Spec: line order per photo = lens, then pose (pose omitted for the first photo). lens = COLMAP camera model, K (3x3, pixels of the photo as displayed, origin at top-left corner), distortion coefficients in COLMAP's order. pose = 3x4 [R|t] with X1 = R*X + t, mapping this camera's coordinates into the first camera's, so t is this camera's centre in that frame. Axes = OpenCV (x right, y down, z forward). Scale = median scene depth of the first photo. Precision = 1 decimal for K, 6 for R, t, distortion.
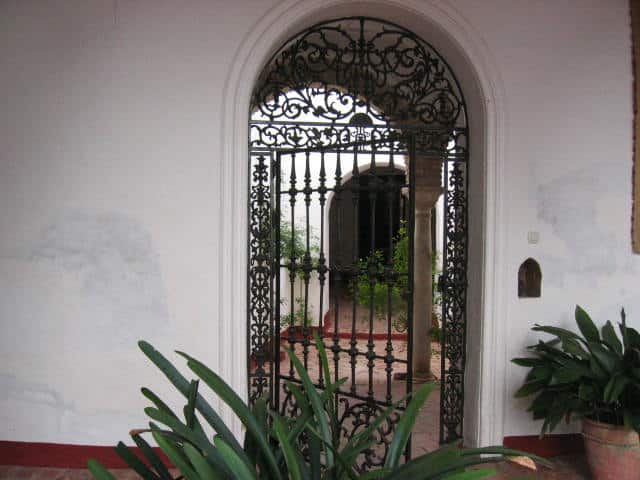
lens RADIAL K [[678.8, 0, 319.7], [0, 678.8, 241.6], [0, 0, 1]] dist [-0.088005, 0.000000]
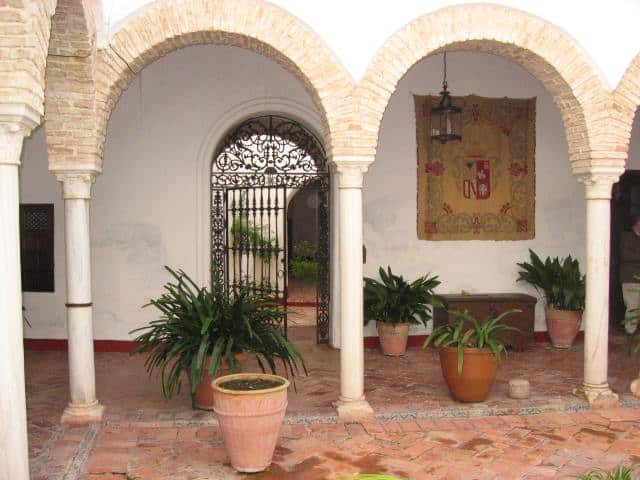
lens RADIAL K [[678.8, 0, 319.9], [0, 678.8, 237.6], [0, 0, 1]] dist [-0.088005, 0.000000]
pose [[0.999897, -0.012526, 0.006937, 0.184611], [0.012485, 0.999905, 0.005835, -0.002332], [-0.007009, -0.005748, 0.999959, -0.902840]]
